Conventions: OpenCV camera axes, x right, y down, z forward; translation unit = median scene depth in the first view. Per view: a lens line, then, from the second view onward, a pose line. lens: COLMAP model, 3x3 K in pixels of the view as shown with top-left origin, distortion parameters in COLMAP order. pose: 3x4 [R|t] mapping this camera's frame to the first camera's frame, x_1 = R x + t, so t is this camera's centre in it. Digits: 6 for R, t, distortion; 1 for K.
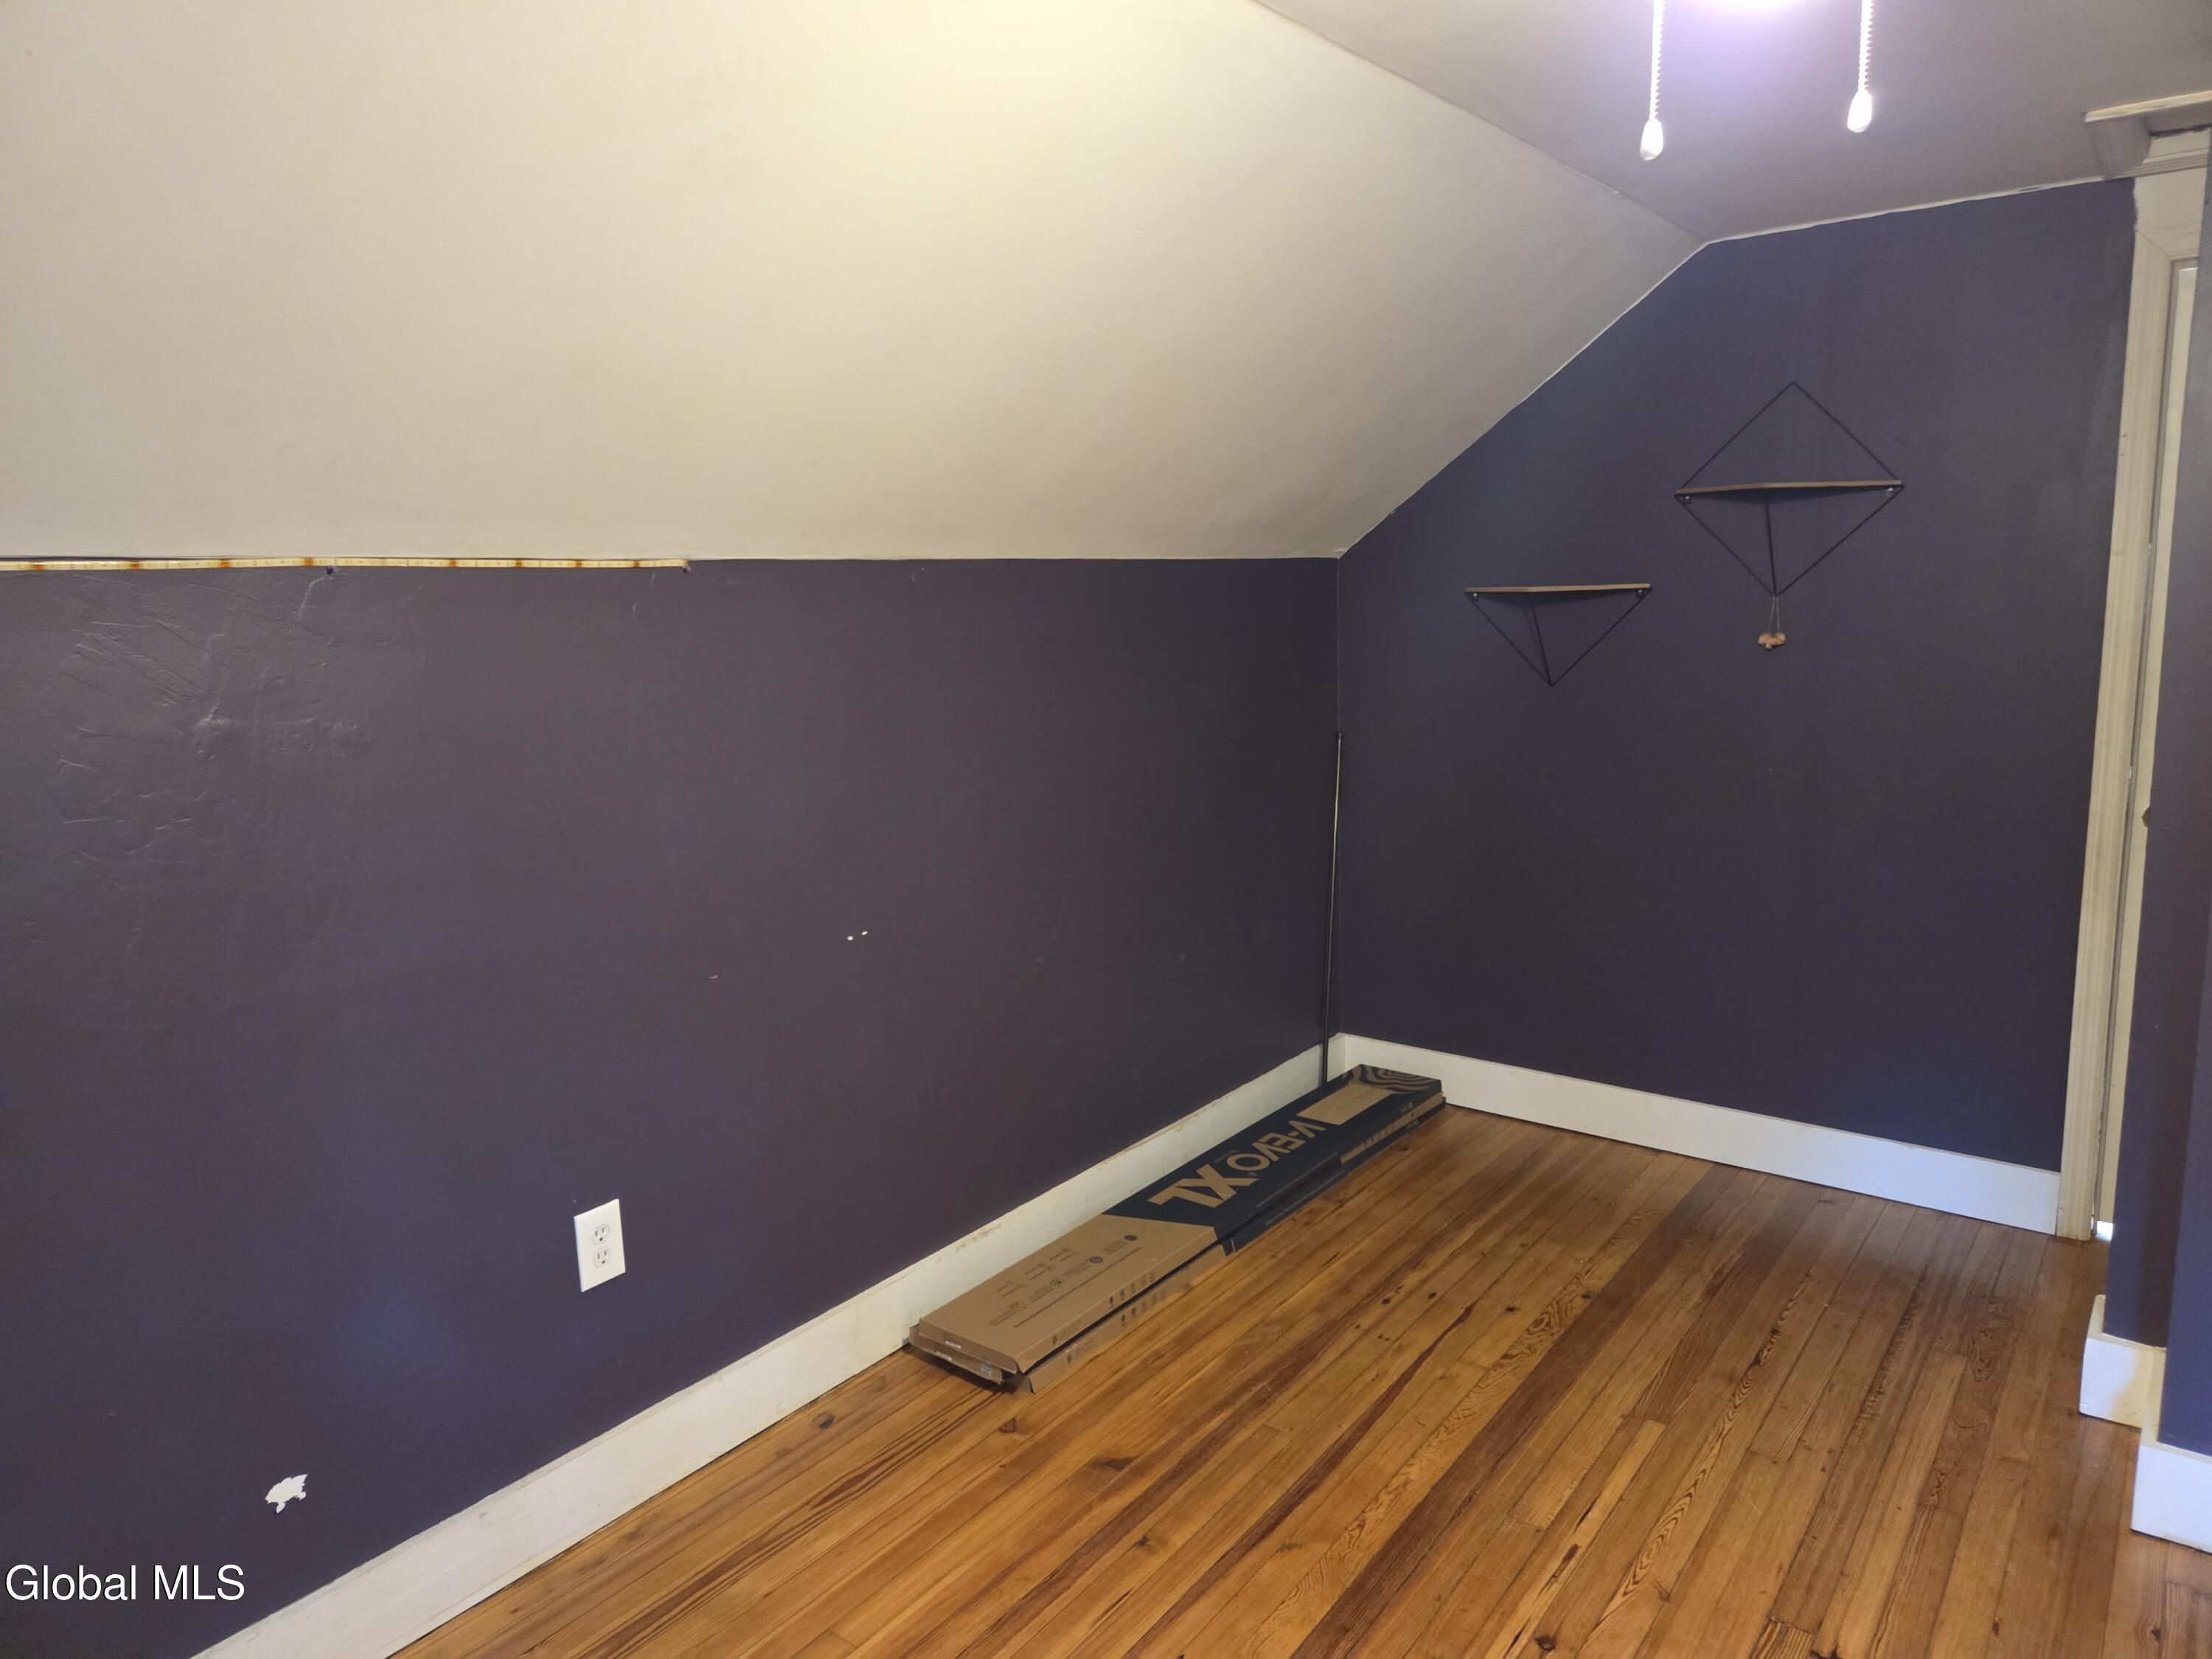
lens RADIAL K [[1470.9, 0, 1099.2], [0, 1470.9, 823.4], [0, 0, 1]] dist [0.076728, -0.059811]
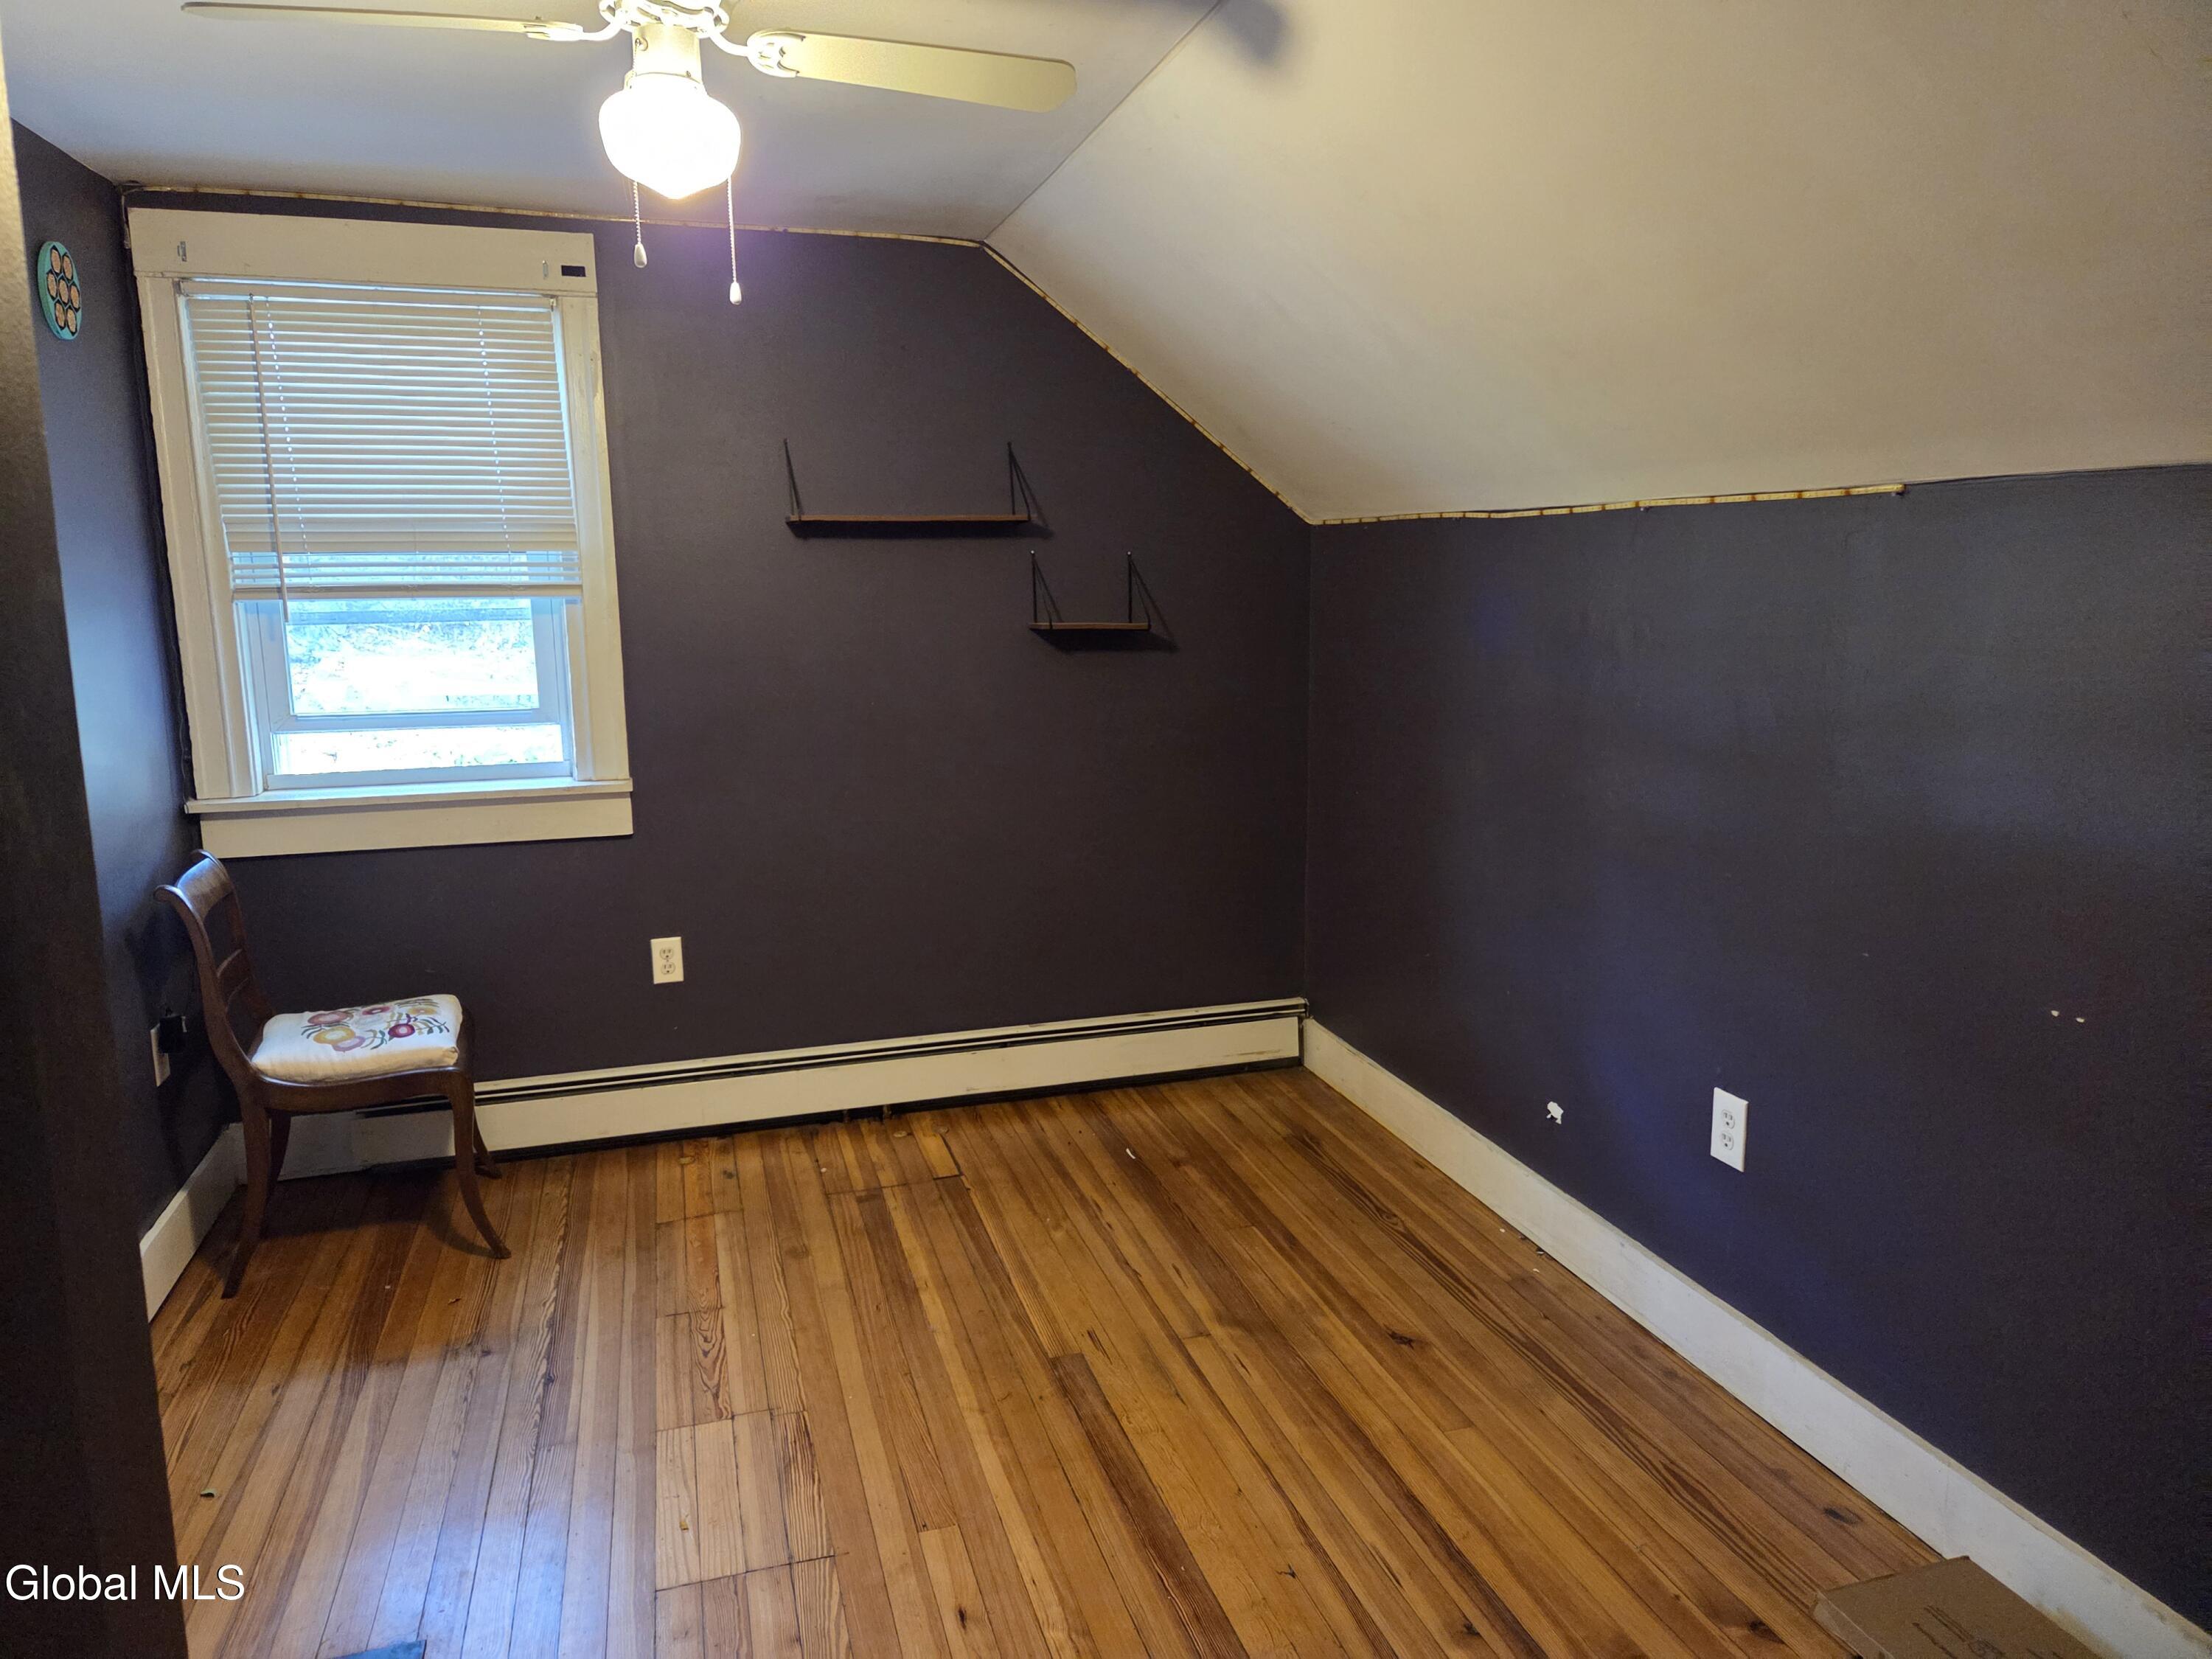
lens RADIAL K [[1470.9, 0, 1099.2], [0, 1470.9, 823.4], [0, 0, 1]] dist [0.076728, -0.059811]
pose [[-0.588798, 0.169693, -0.790266, 0.770550], [-0.108865, 0.952155, 0.285567, -0.193288], [0.800915, 0.254174, -0.542154, 1.184709]]
